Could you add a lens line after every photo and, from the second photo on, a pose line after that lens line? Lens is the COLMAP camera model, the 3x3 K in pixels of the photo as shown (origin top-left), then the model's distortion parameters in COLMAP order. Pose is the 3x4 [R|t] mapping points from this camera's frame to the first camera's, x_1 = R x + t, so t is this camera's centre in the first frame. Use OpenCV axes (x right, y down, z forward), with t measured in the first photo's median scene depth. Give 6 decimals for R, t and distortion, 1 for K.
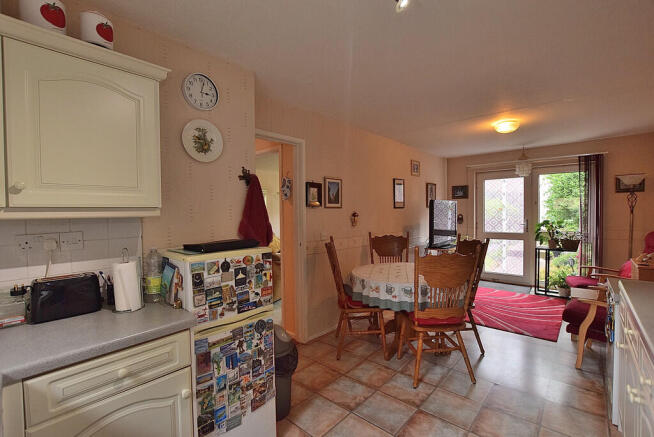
lens RADIAL K [[296.0, 0, 336.8], [0, 296.0, 217.5], [0, 0, 1]] dist [0.000403, 0.000194]
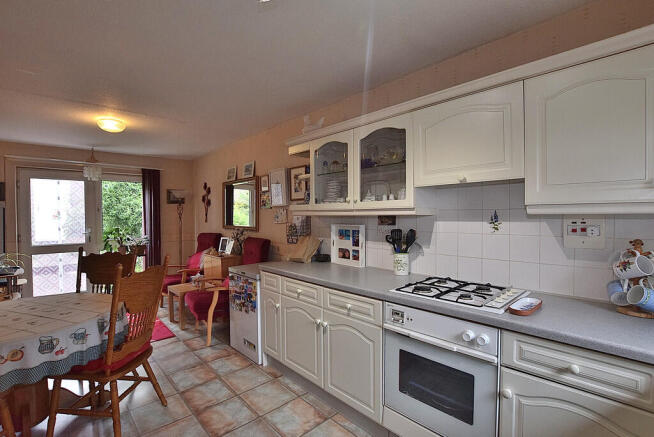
lens RADIAL K [[297.6, 0, 323.3], [0, 297.6, 218.4], [0, 0, 1]] dist [-0.024793, 0.000449]
pose [[0.113812, 0.001035, 0.993502, -0.189382], [0.027171, 0.999622, -0.004154, 0.000902], [-0.993131, 0.027468, 0.113741, 0.197258]]
